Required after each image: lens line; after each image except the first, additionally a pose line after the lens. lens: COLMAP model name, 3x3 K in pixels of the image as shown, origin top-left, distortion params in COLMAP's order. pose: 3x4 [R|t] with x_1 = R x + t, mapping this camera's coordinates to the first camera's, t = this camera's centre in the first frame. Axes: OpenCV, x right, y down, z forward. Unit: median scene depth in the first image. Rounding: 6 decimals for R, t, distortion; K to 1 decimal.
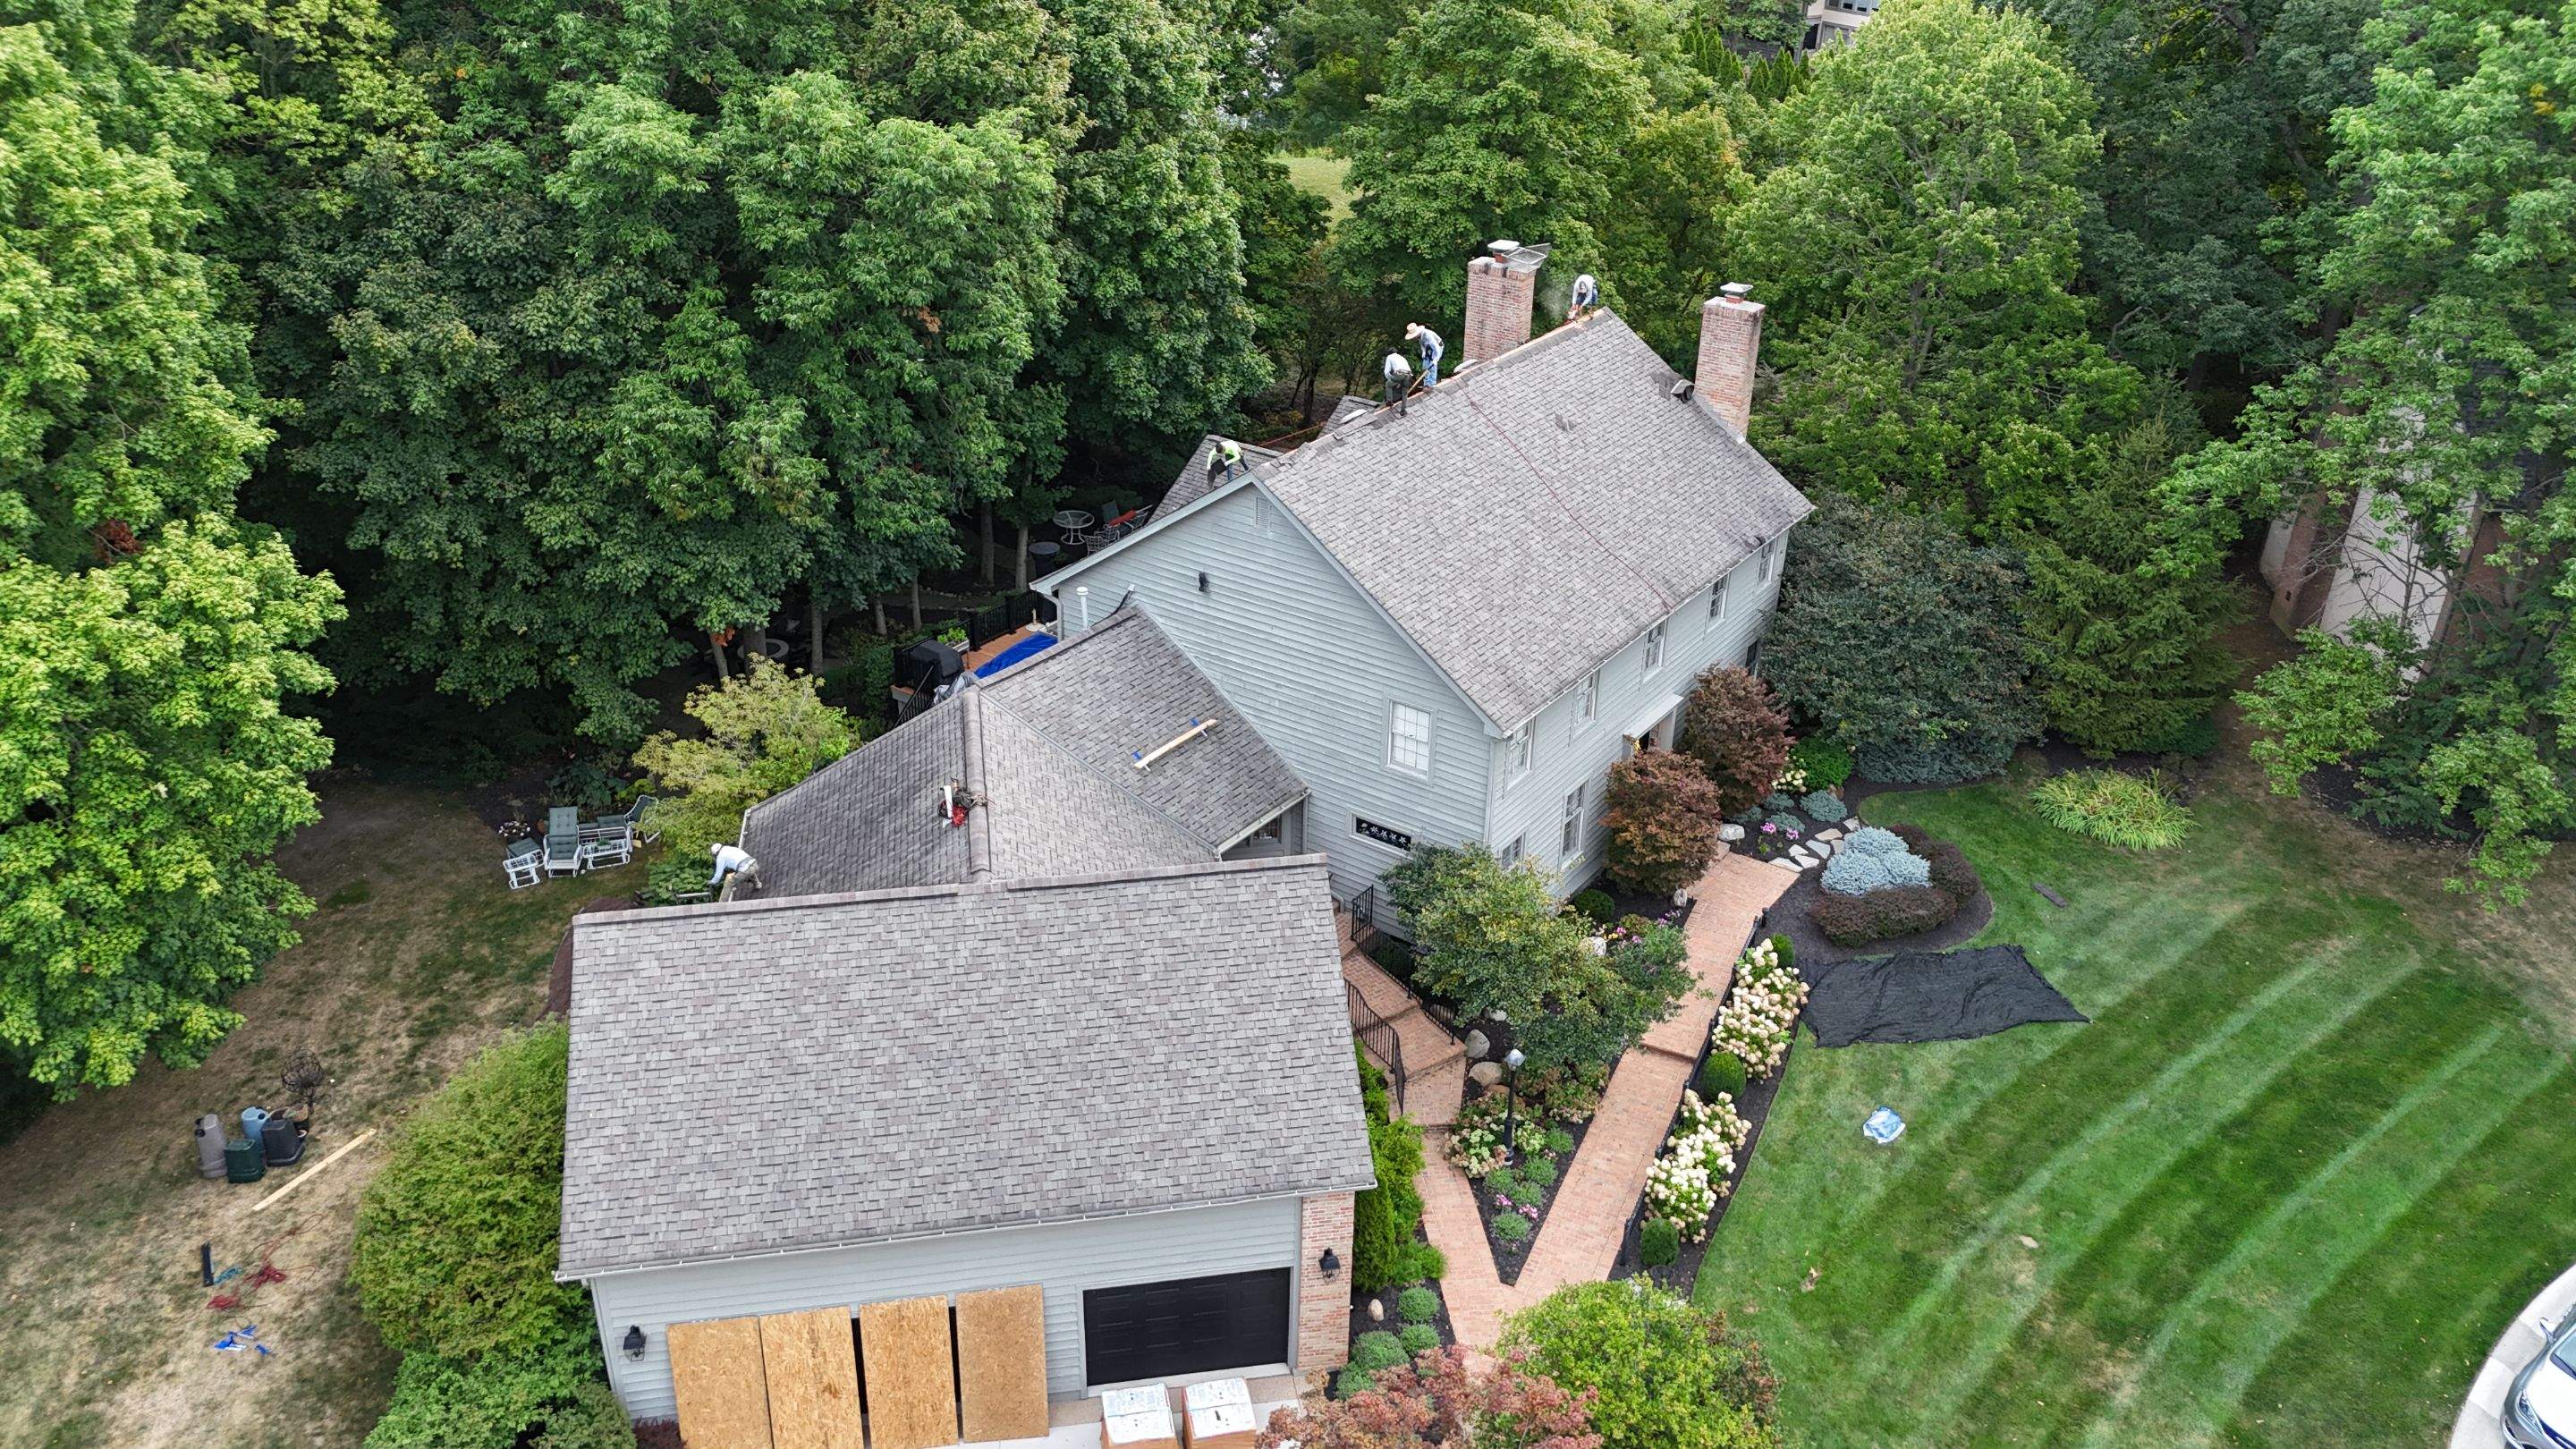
lens RADIAL K [[1885.0, 0, 1287.4], [0, 1885.0, 719.3], [0, 0, 1]] dist [0.074147, -0.069819]
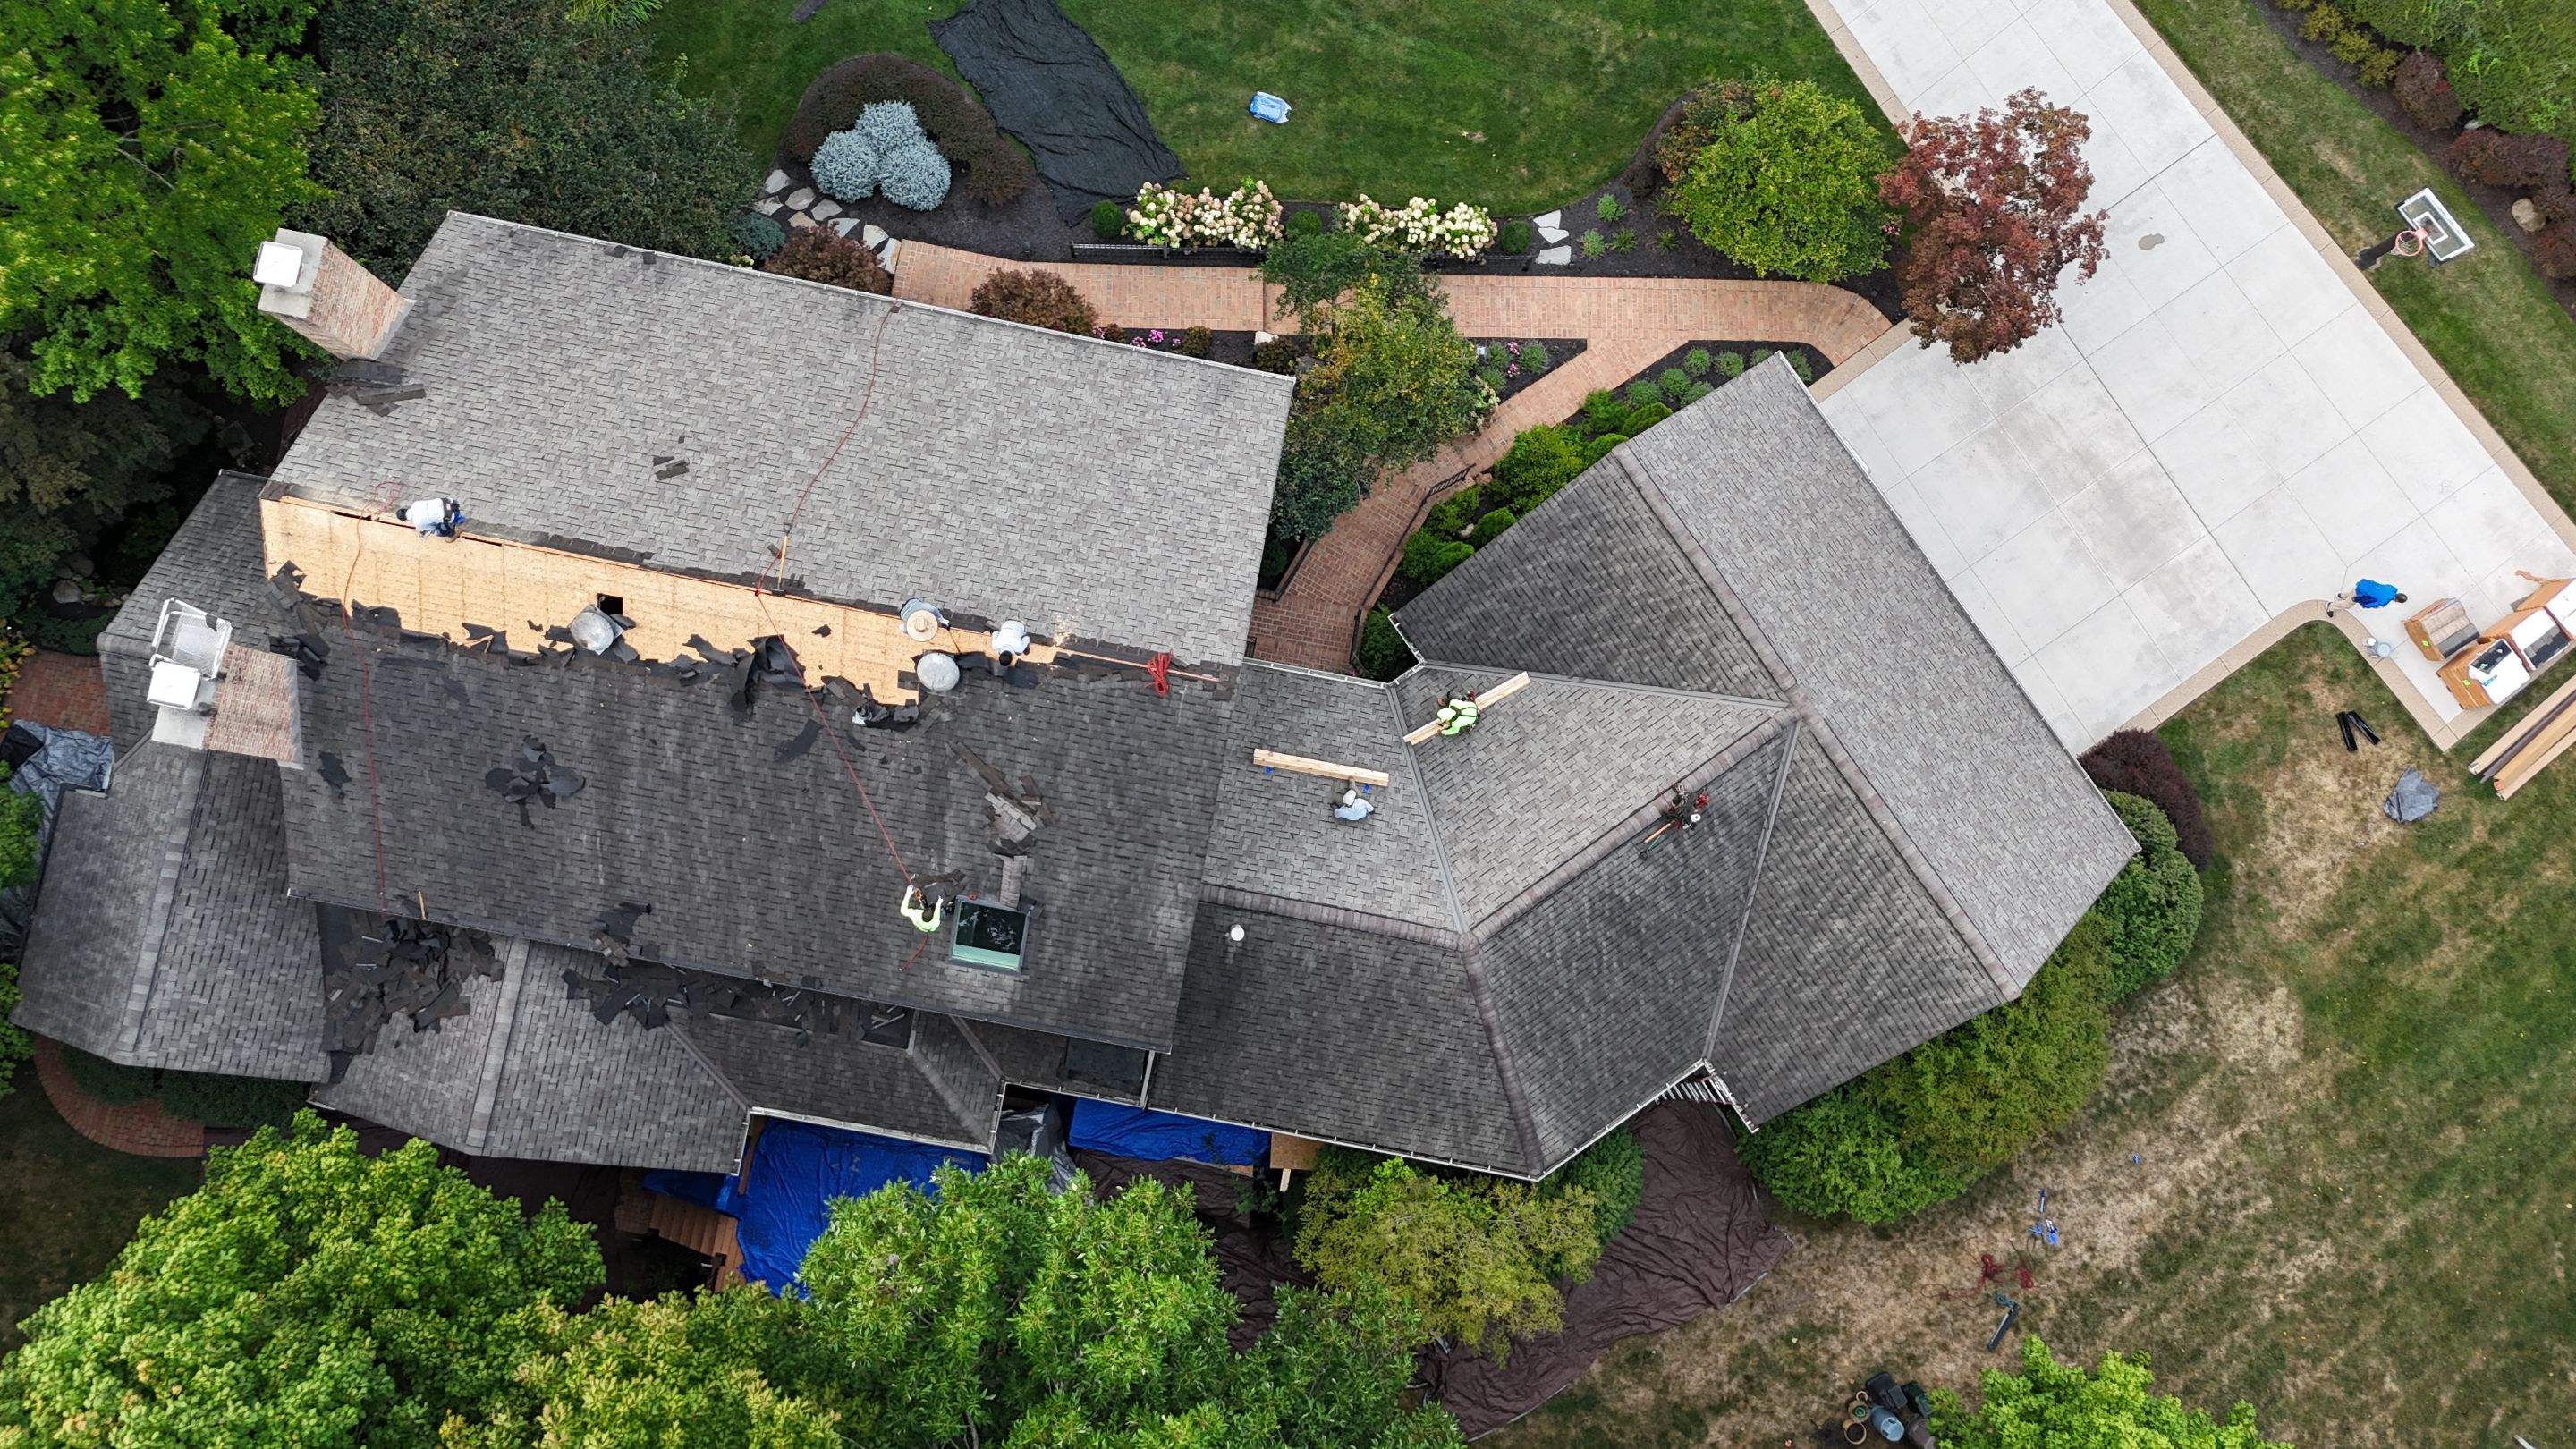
lens RADIAL K [[1885.0, 0, 1279.4], [0, 1885.0, 725.9], [0, 0, 1]] dist [0.074147, -0.069819]
pose [[-0.421324, -0.905208, 0.055537, -0.083765], [0.375957, -0.118603, 0.919015, -0.822941], [-0.825313, 0.408083, 0.390290, 0.656434]]
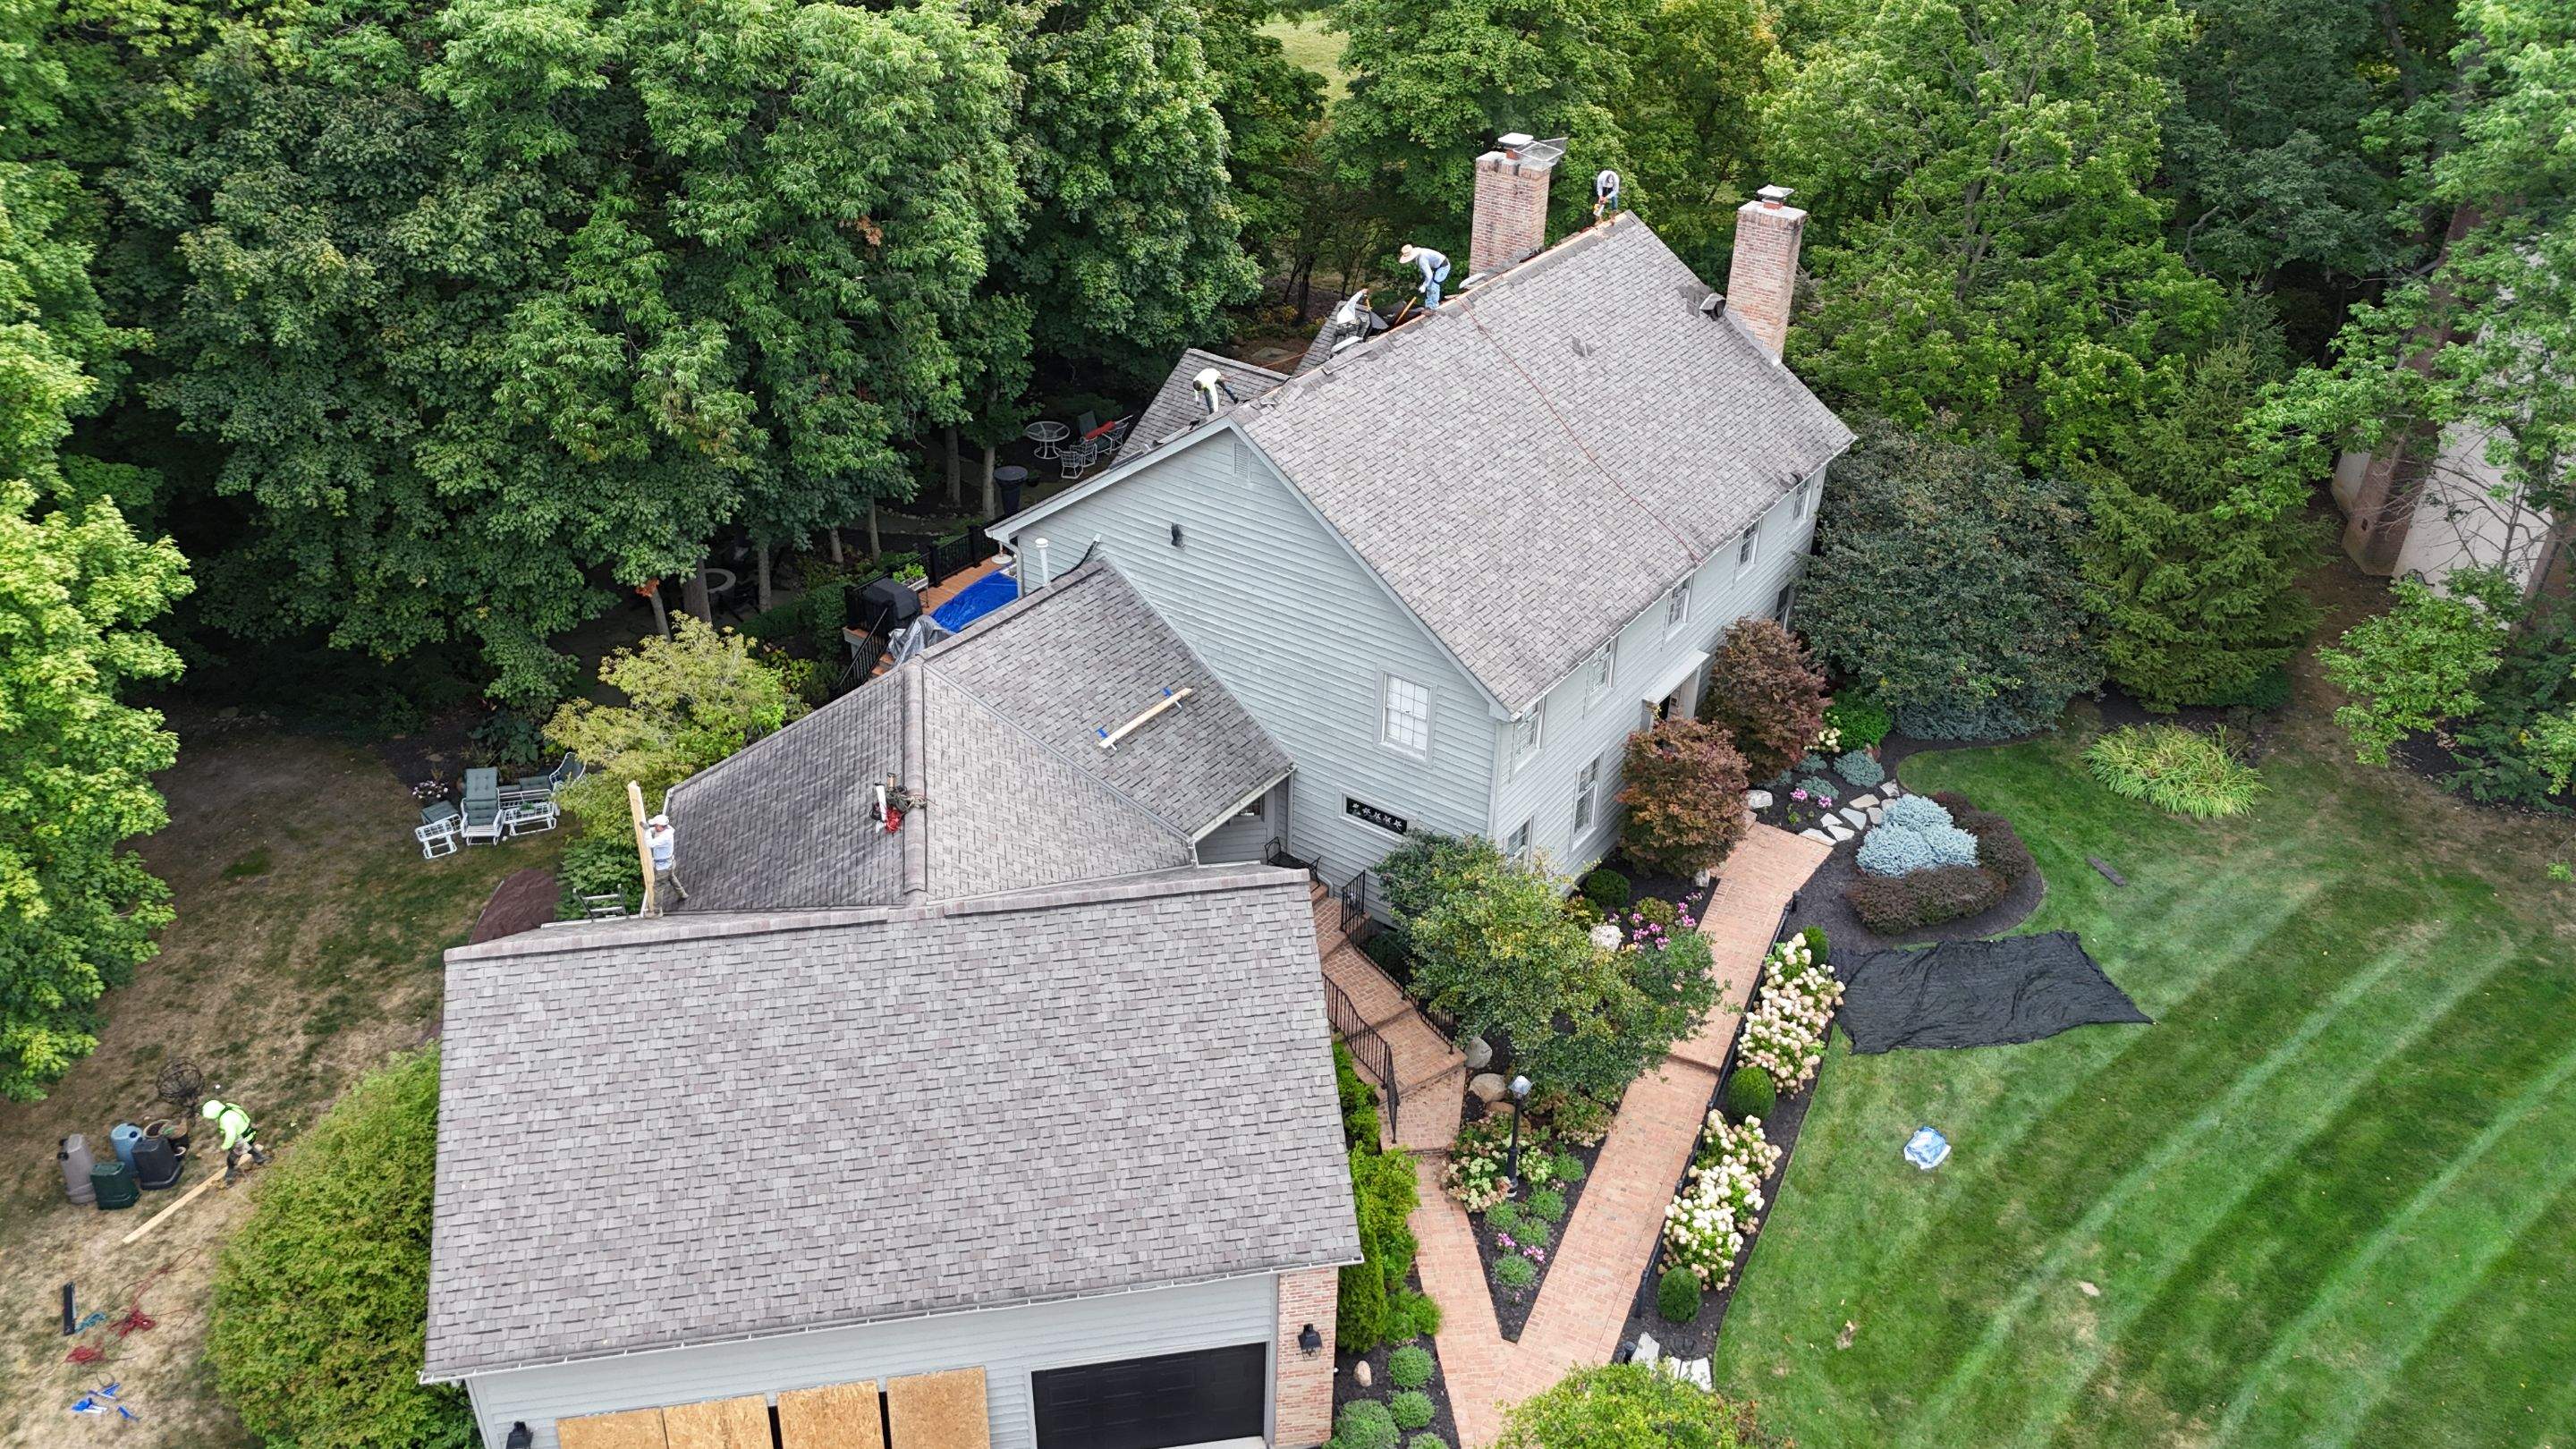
lens RADIAL K [[1885.0, 0, 1285.5], [0, 1885.0, 720.7], [0, 0, 1]] dist [0.074147, -0.069819]
pose [[0.999996, 0.002039, -0.001870, 0.009137], [-0.001901, 0.997485, 0.070858, -0.049451], [0.002010, -0.070854, 0.997485, 0.103869]]
